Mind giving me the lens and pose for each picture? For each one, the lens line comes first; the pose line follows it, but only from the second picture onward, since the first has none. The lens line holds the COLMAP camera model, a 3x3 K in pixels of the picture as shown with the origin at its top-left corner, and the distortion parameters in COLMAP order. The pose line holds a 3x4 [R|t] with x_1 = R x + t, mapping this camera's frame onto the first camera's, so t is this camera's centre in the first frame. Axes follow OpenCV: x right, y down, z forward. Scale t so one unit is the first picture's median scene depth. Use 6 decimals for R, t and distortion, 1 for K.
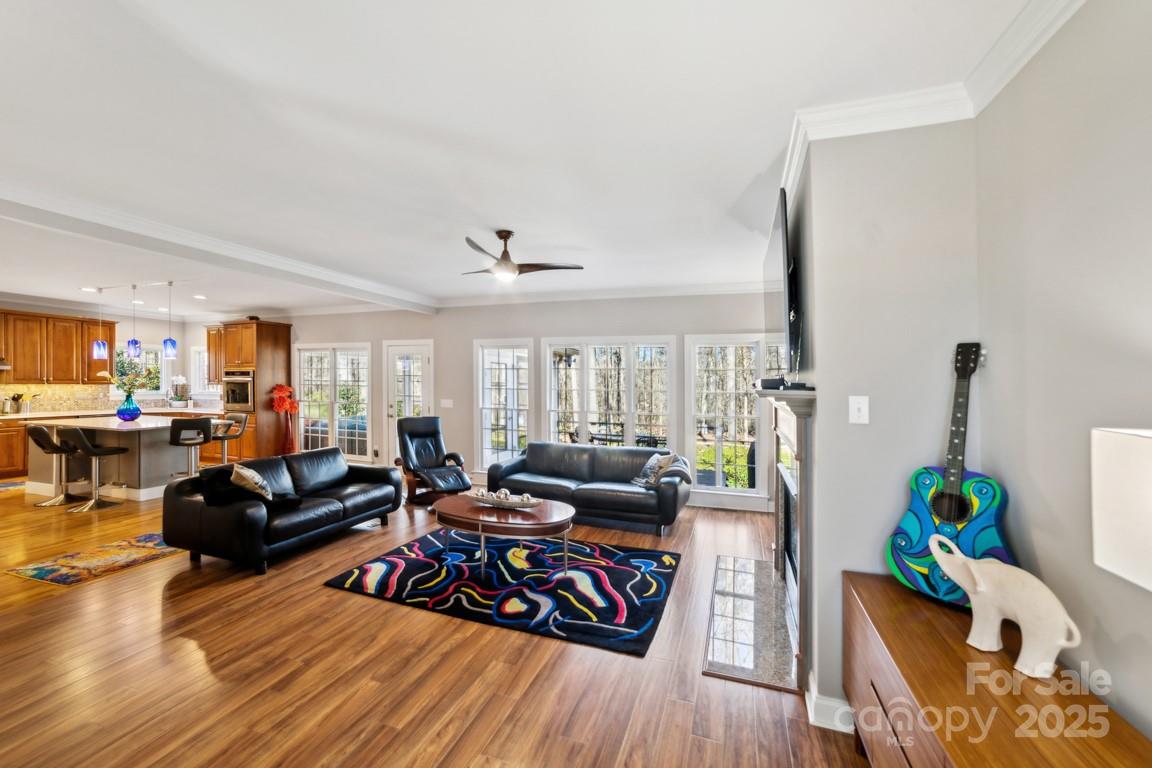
lens RADIAL K [[467.1, 0, 570.6], [0, 467.1, 377.4], [0, 0, 1]] dist [0.008984, 0.002736]
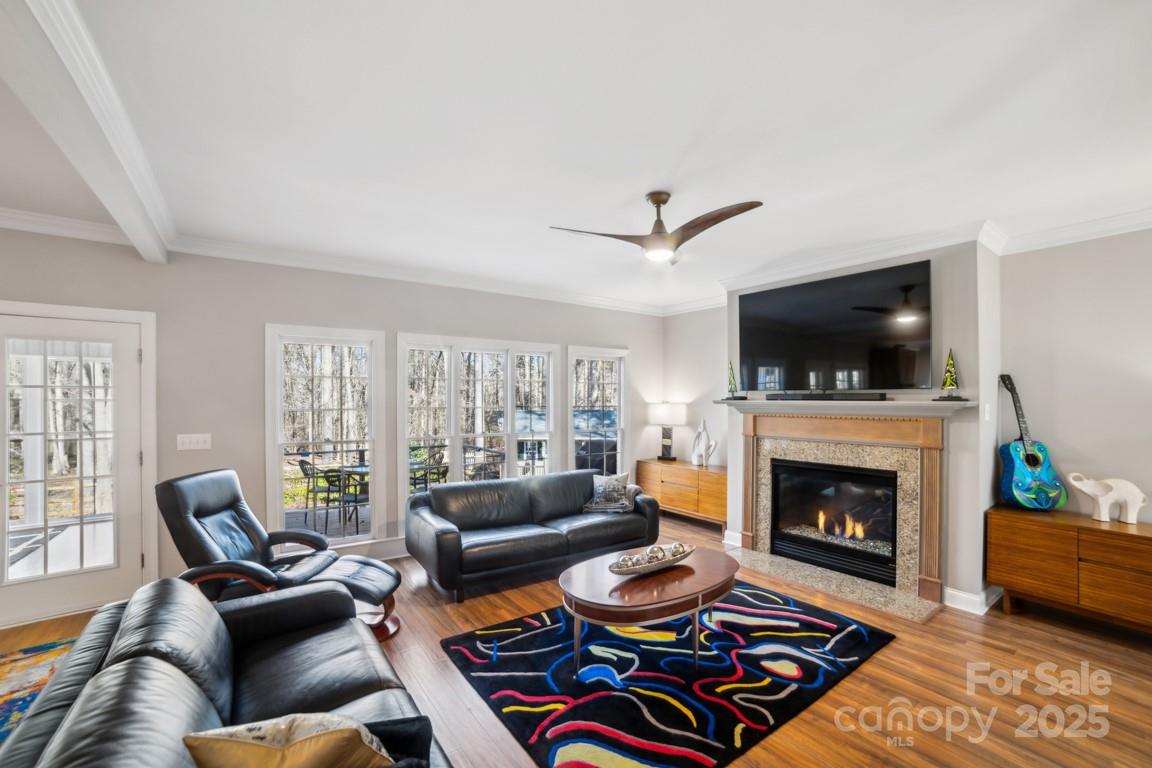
lens RADIAL K [[477.3, 0, 575.0], [0, 477.3, 395.0], [0, 0, 1]] dist [-0.014874, 0.000750]
pose [[0.539149, -0.007694, 0.842175, -0.905124], [-0.008708, 0.999854, 0.014709, -0.007188], [-0.842166, -0.015264, 0.539003, 0.761442]]
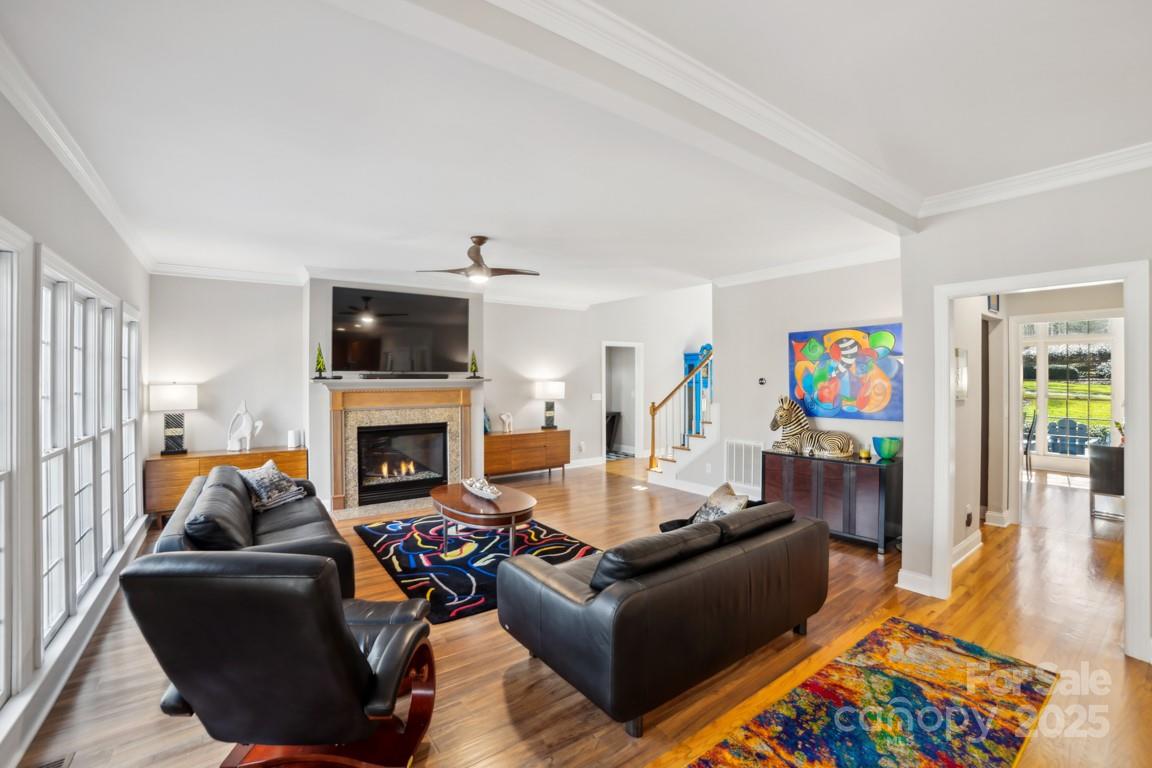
lens RADIAL K [[467.1, 0, 572.6], [0, 467.1, 383.0], [0, 0, 1]] dist [0.008984, 0.002736]
pose [[-0.820574, -0.018667, 0.571235, -0.981856], [-0.022443, 0.999748, 0.000431, 0.019031], [-0.571099, -0.012466, -0.820787, 1.895216]]
